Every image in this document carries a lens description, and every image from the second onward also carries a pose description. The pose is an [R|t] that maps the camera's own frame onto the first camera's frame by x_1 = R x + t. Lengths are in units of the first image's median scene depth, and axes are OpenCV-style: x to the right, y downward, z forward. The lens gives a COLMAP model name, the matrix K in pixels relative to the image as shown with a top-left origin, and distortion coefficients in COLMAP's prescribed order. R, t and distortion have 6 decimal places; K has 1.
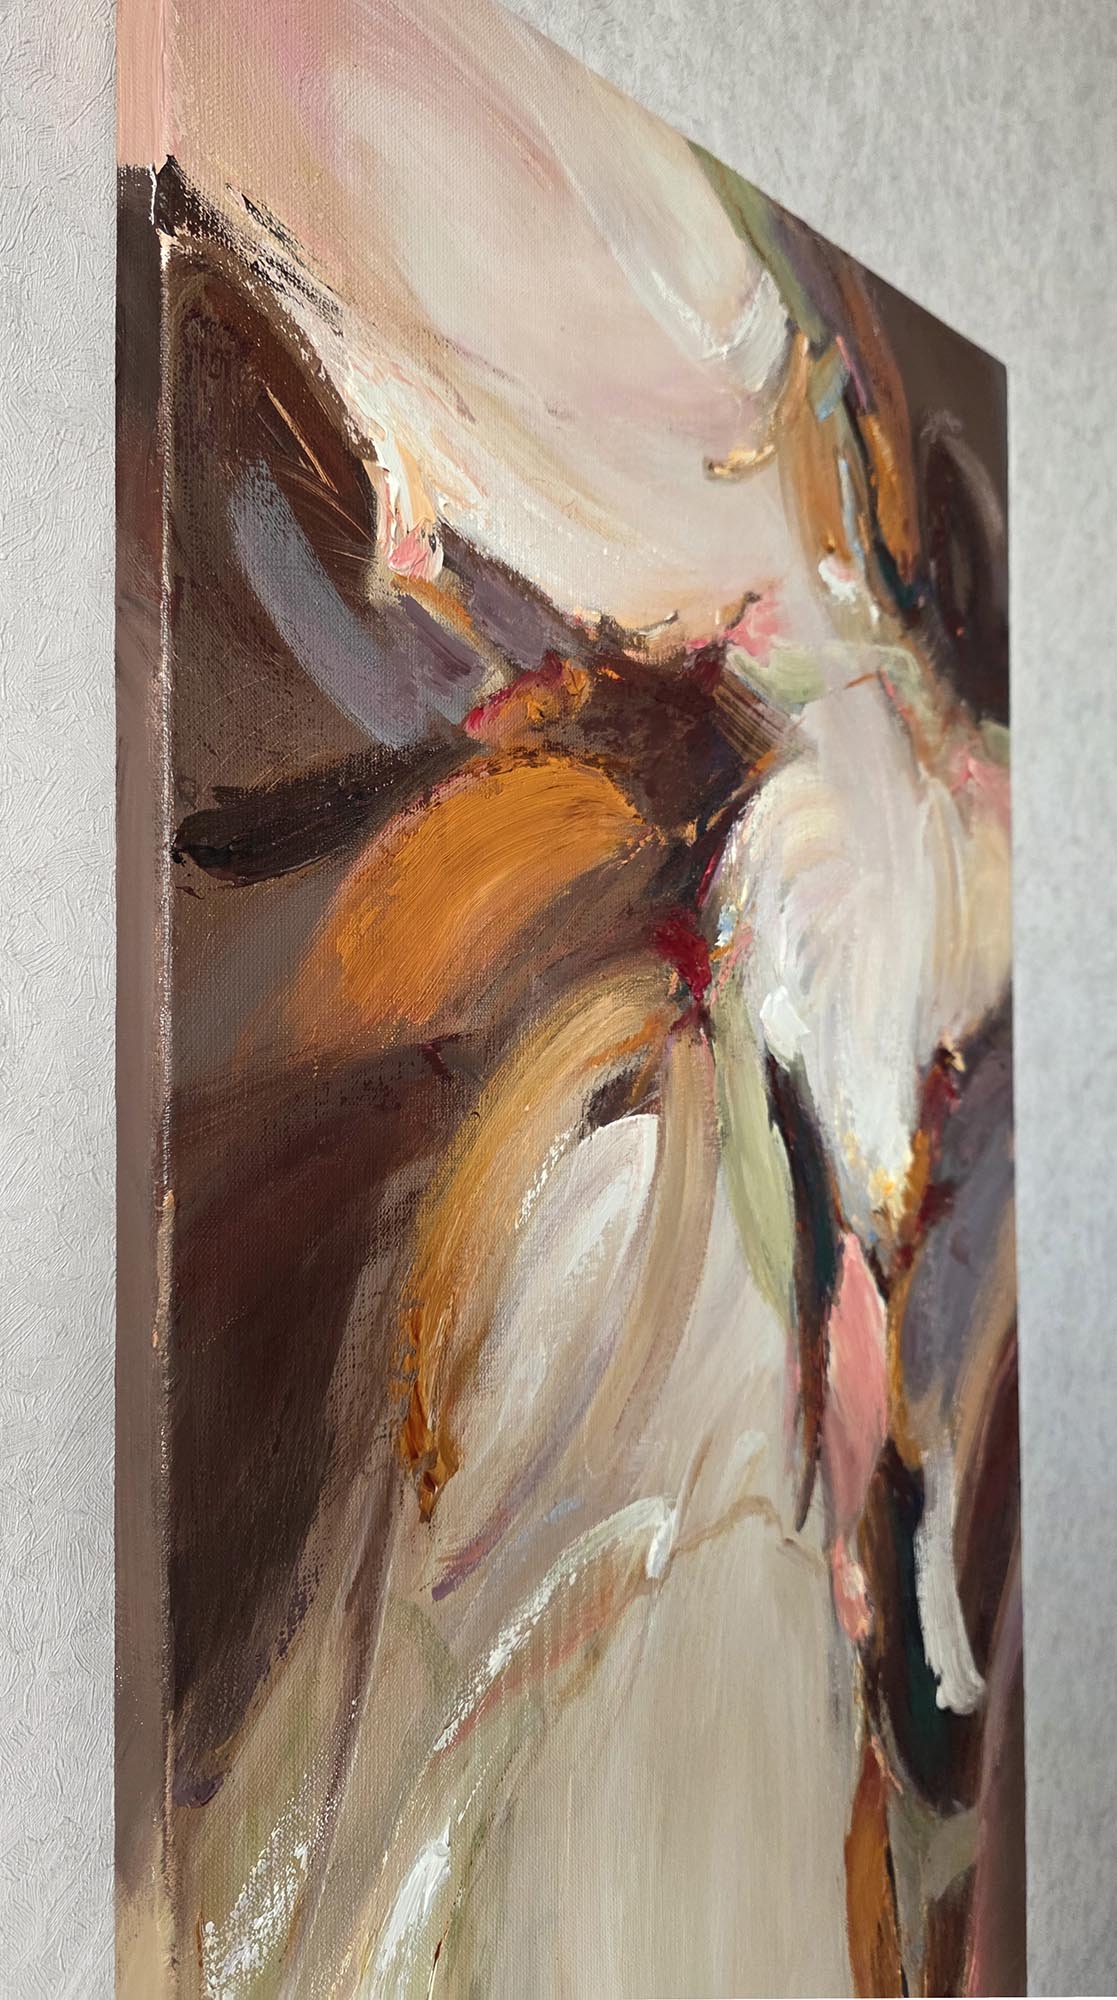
lens RADIAL K [[1467.9, 0, 560.1], [0, 1467.9, 997.0], [0, 0, 1]] dist [0.010570, -0.024878]
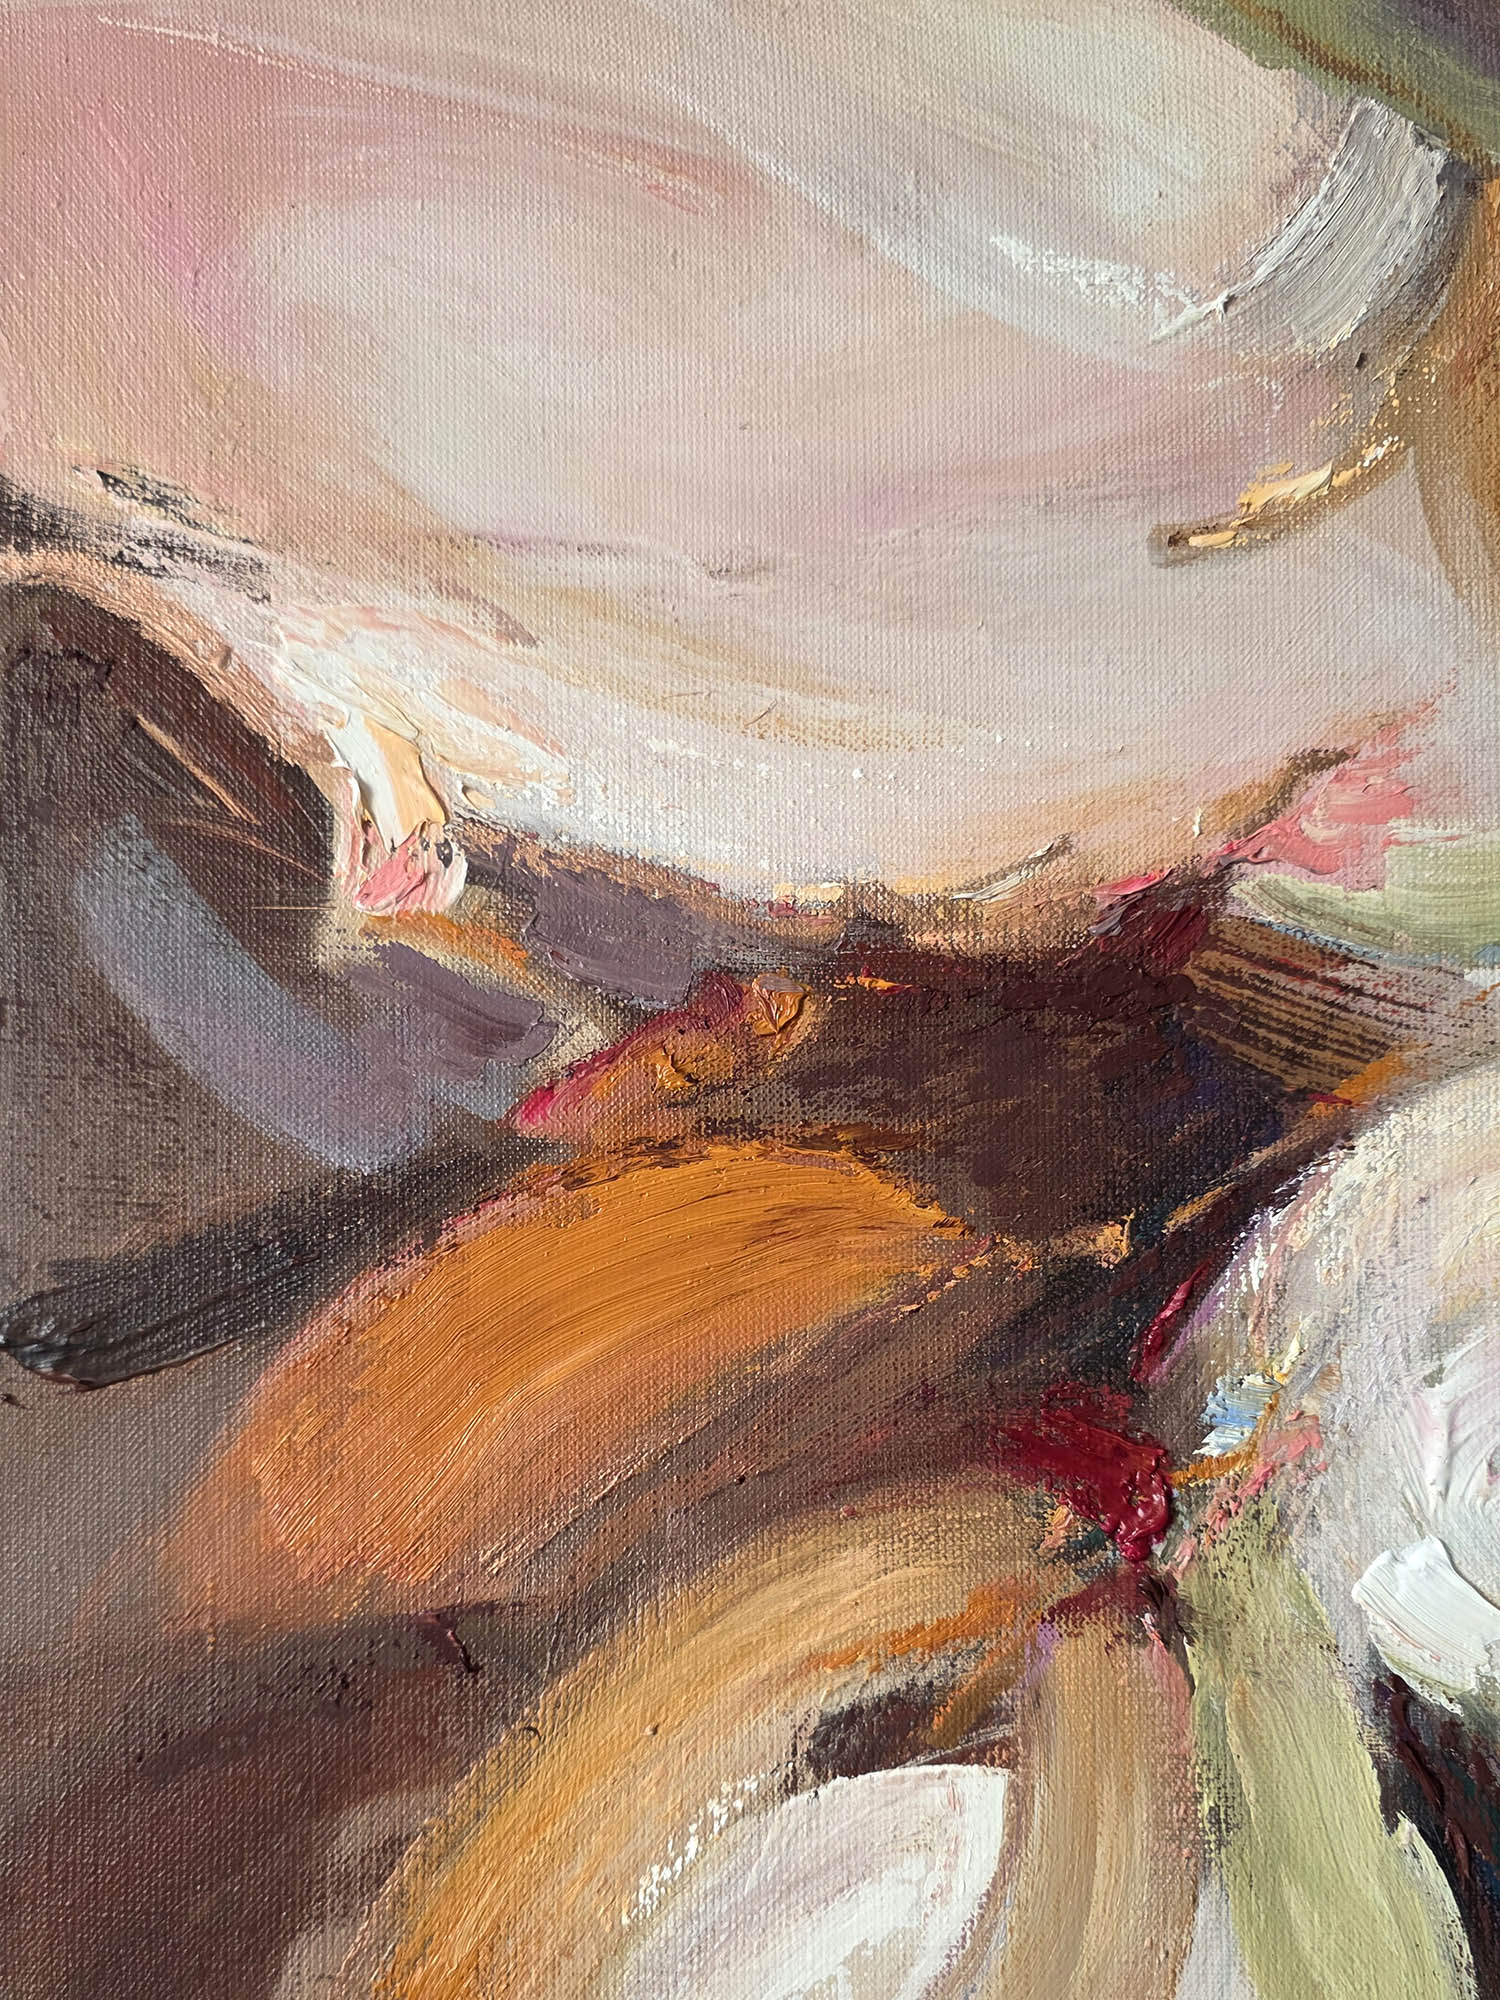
lens RADIAL K [[1317.1, 0, 743.1], [0, 1317.1, 987.3], [0, 0, 1]] dist [0.017074, -0.018154]
pose [[0.640623, -0.002479, -0.767852, 0.409871], [-0.006790, 0.999937, -0.008892, -0.220268], [0.767826, 0.010910, 0.640566, 0.652768]]
